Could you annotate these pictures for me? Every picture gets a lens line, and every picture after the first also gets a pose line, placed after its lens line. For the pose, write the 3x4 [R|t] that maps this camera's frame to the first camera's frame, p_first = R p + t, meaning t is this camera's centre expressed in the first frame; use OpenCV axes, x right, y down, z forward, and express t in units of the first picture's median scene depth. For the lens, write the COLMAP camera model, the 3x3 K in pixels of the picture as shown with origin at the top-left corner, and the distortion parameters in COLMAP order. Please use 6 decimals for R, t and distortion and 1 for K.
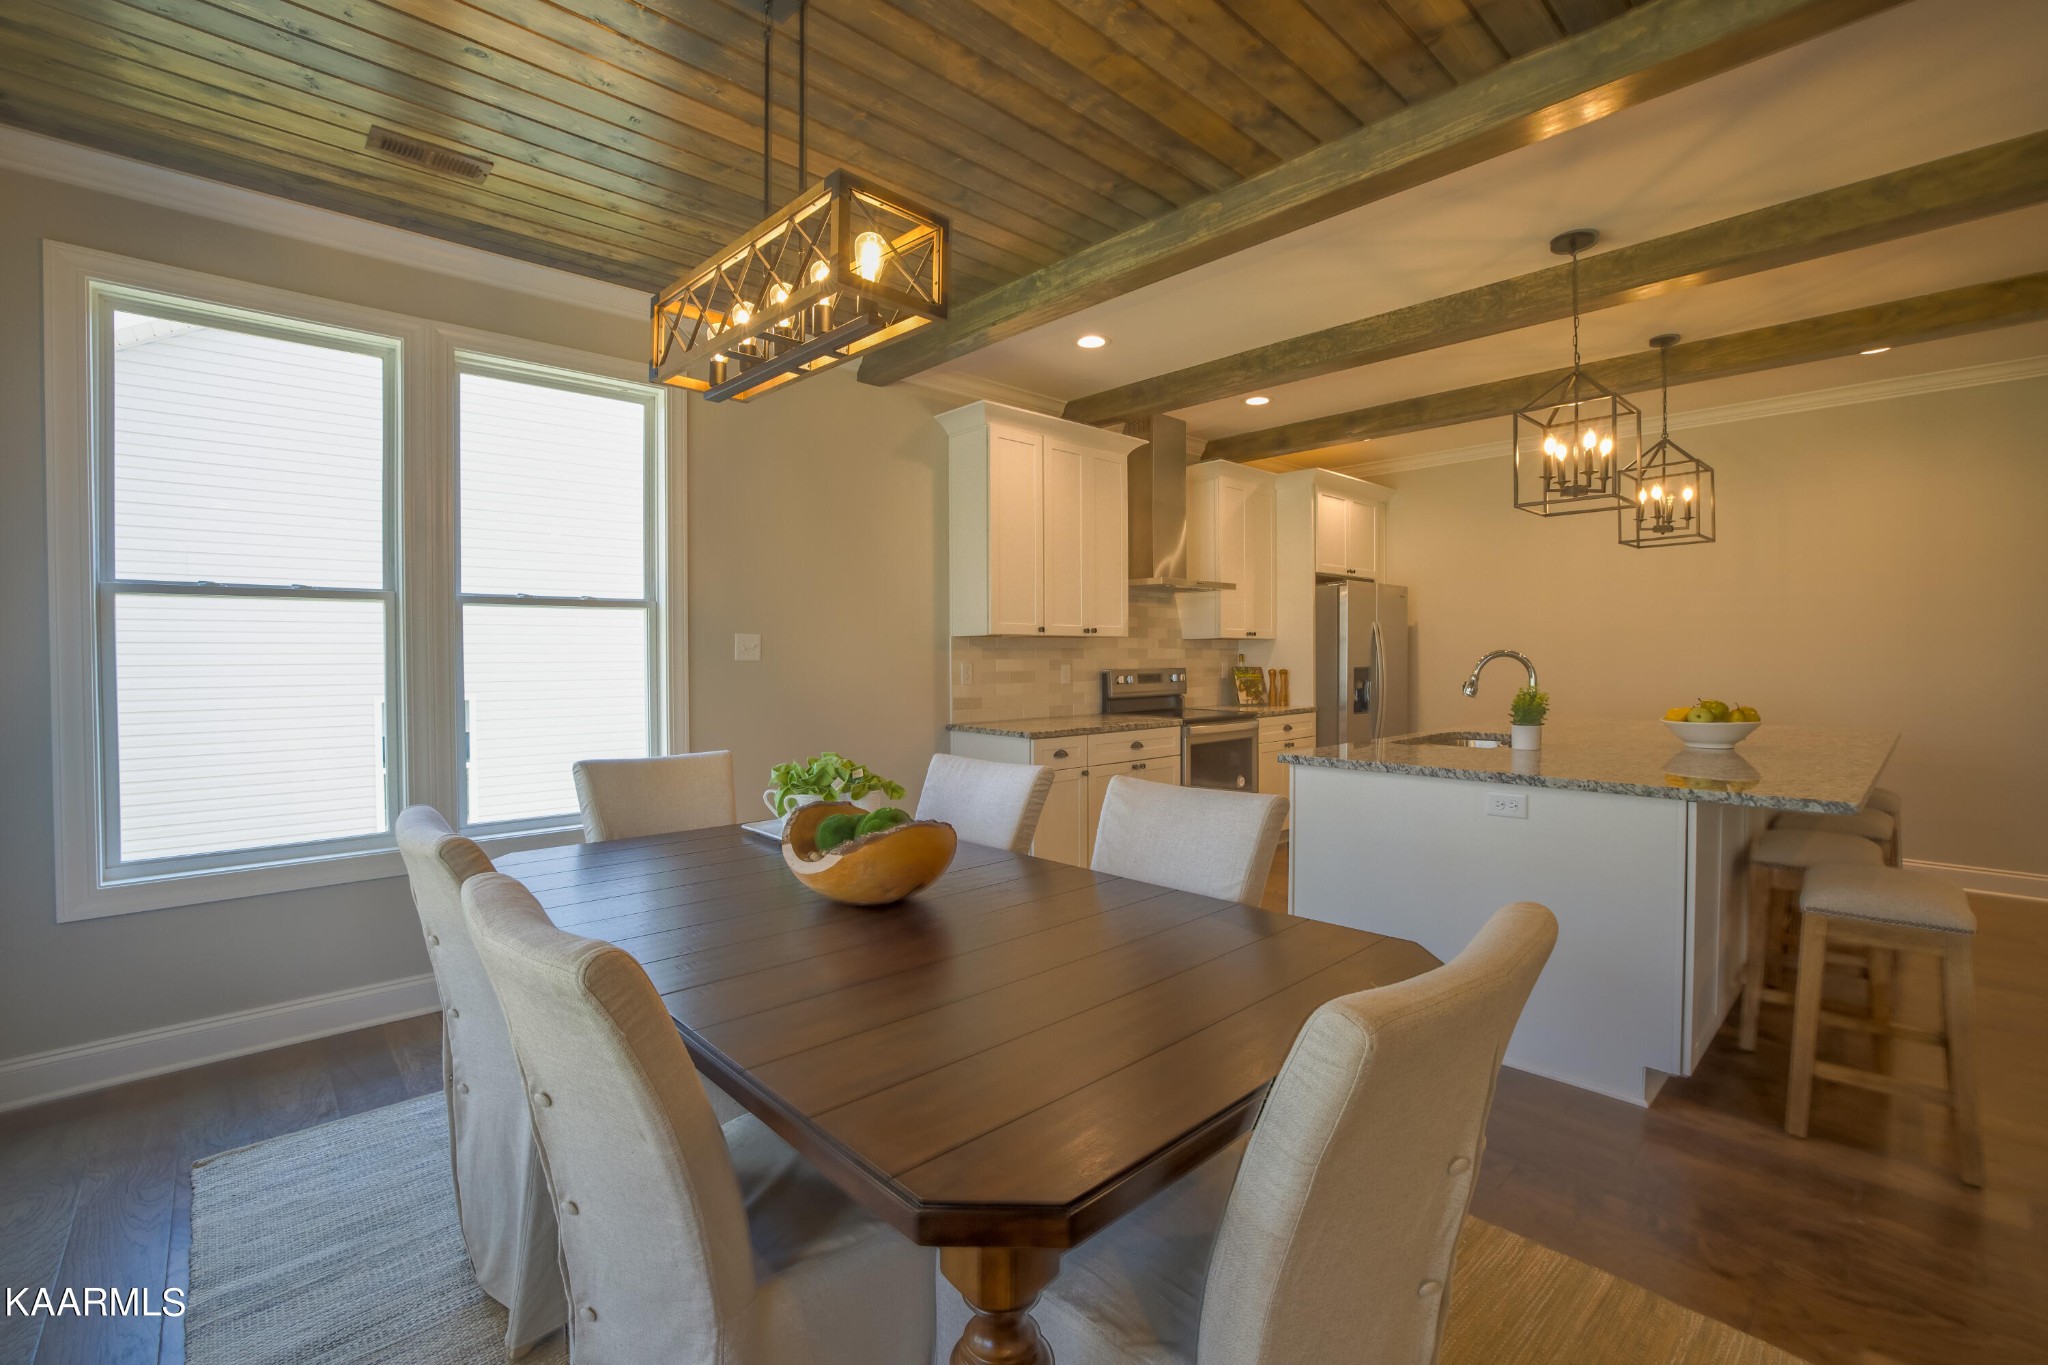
lens RADIAL K [[895.6, 0, 1027.9], [0, 895.6, 667.7], [0, 0, 1]] dist [-0.054374, 0.018544]
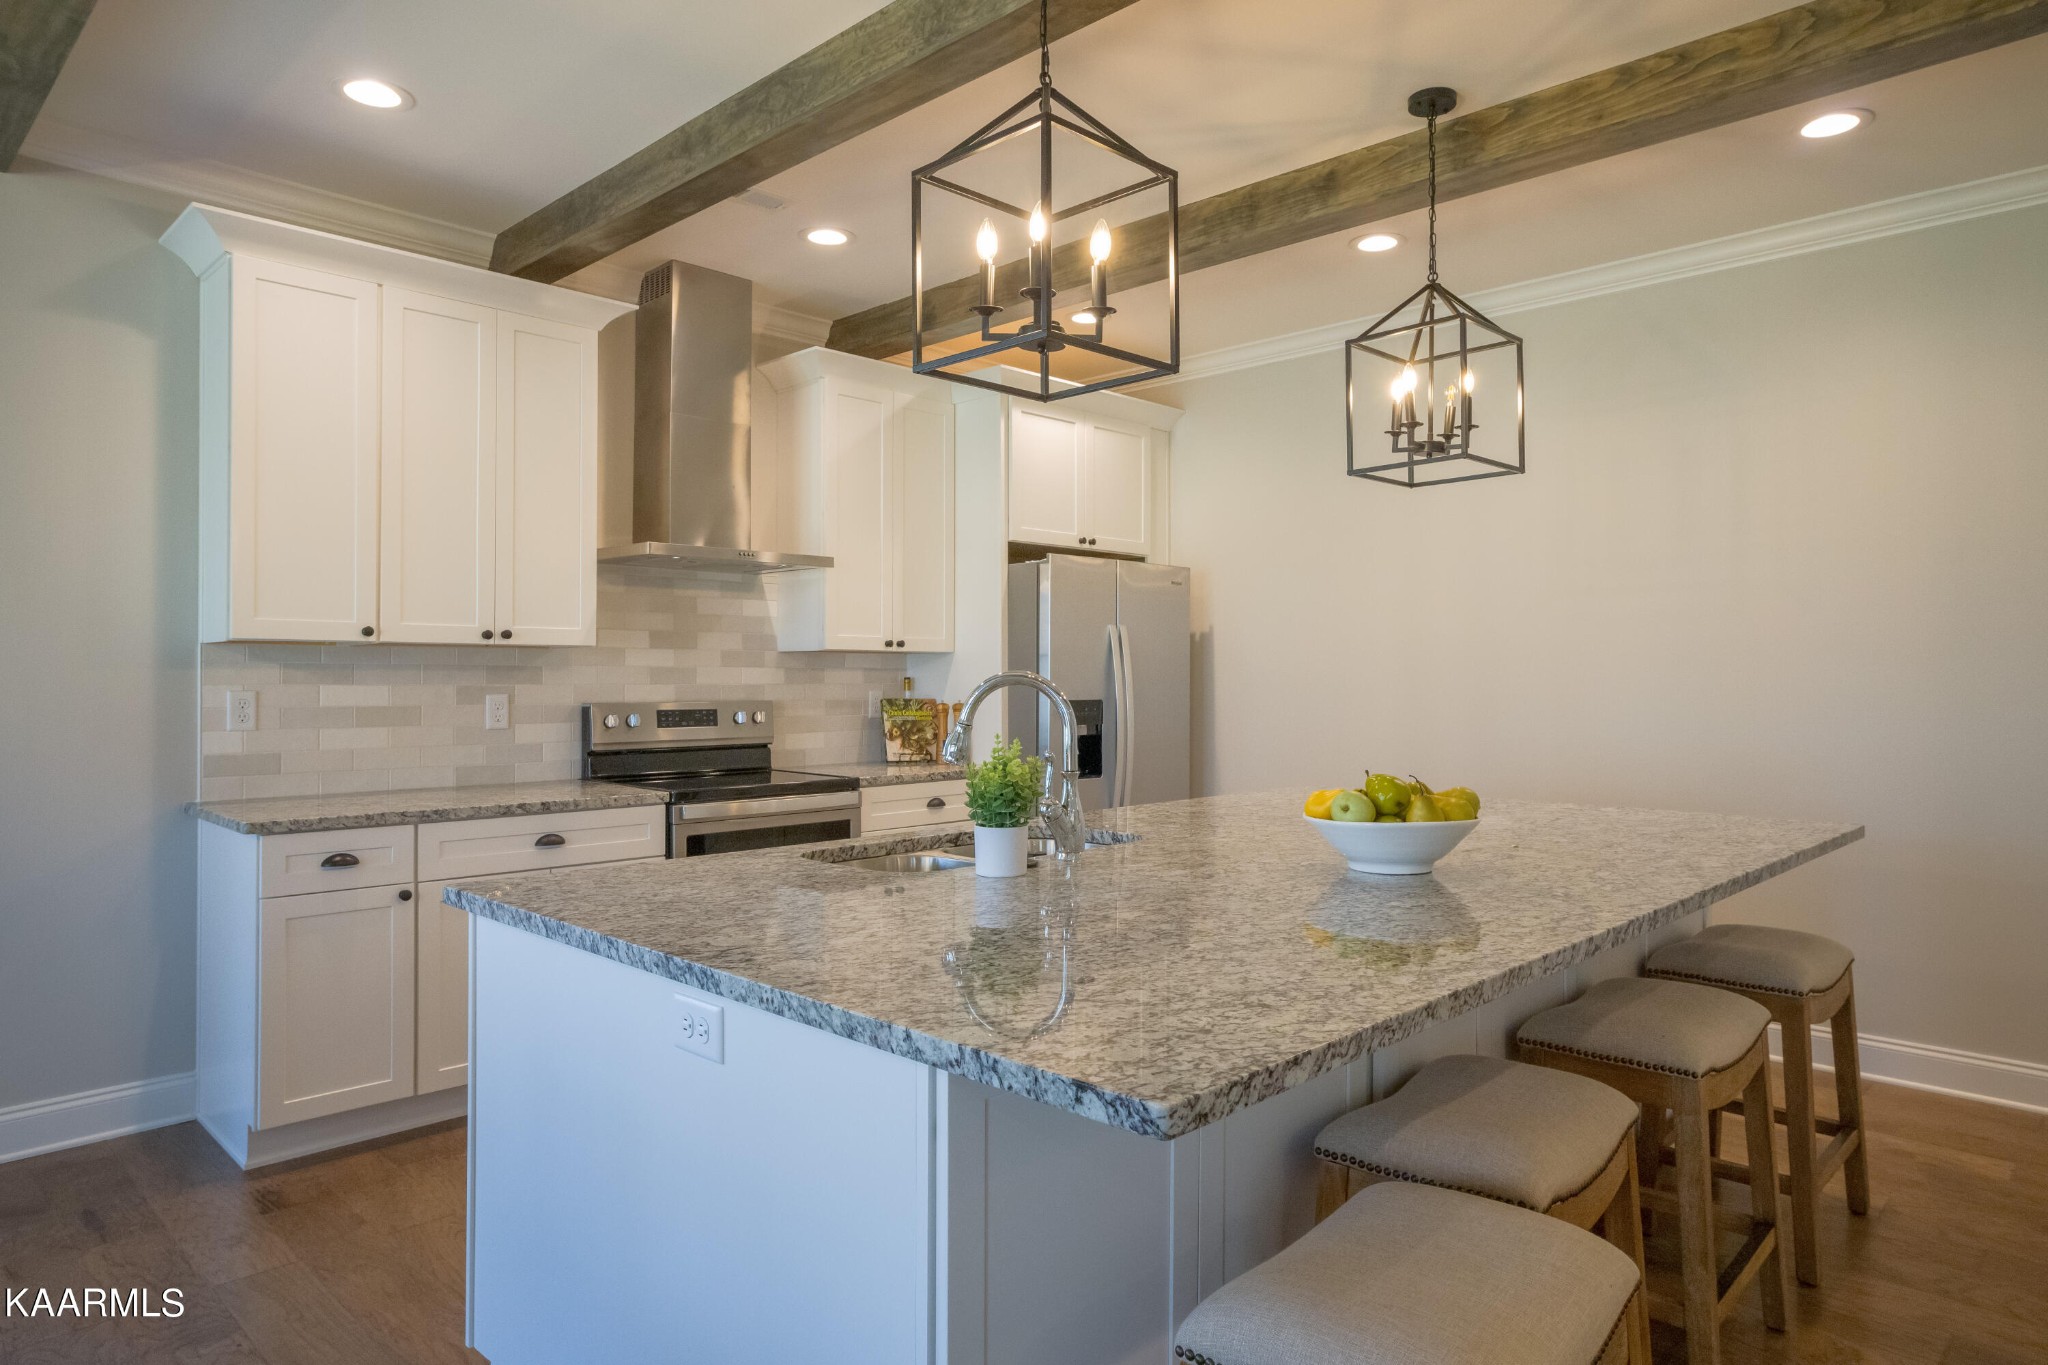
lens RADIAL K [[1242.1, 0, 1028.6], [0, 1242.1, 666.6], [0, 0, 1]] dist [-0.028866, 0.036029]
pose [[0.998779, 0.004560, 0.049183, 0.386747], [-0.003391, 0.999710, -0.023831, -0.004099], [-0.049277, 0.023635, 0.998505, 0.218981]]
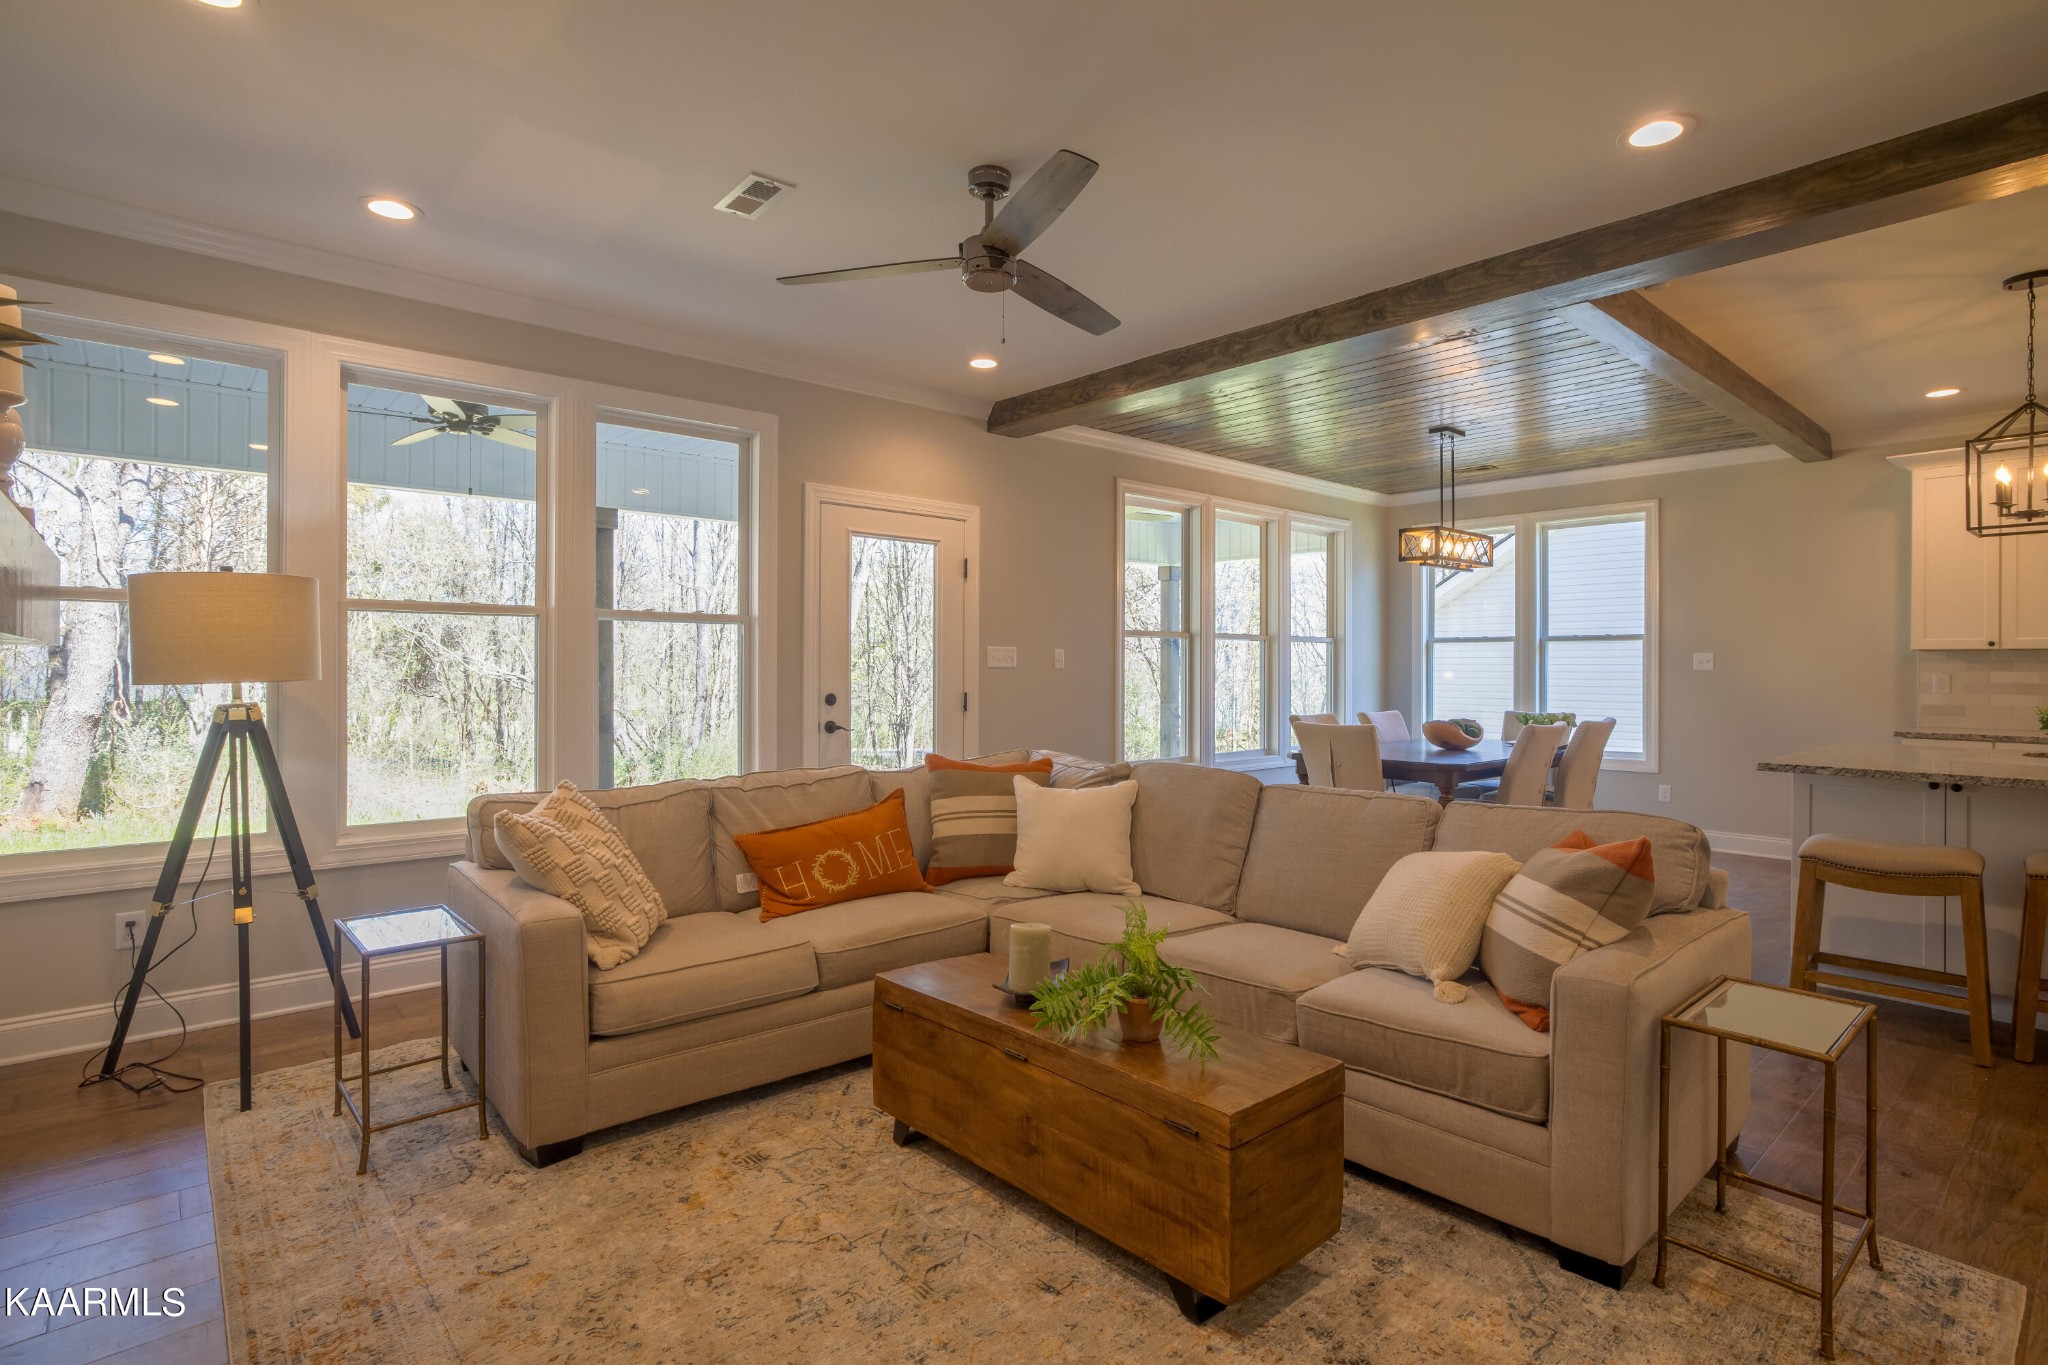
lens RADIAL K [[1010.8, 0, 1027.2], [0, 1010.8, 673.6], [0, 0, 1]] dist [-0.047476, 0.030055]
pose [[-0.029761, 0.008502, -0.999521, 1.235073], [-0.017386, 0.999808, 0.009022, 0.002784], [0.999406, 0.017646, -0.029608, -0.113677]]
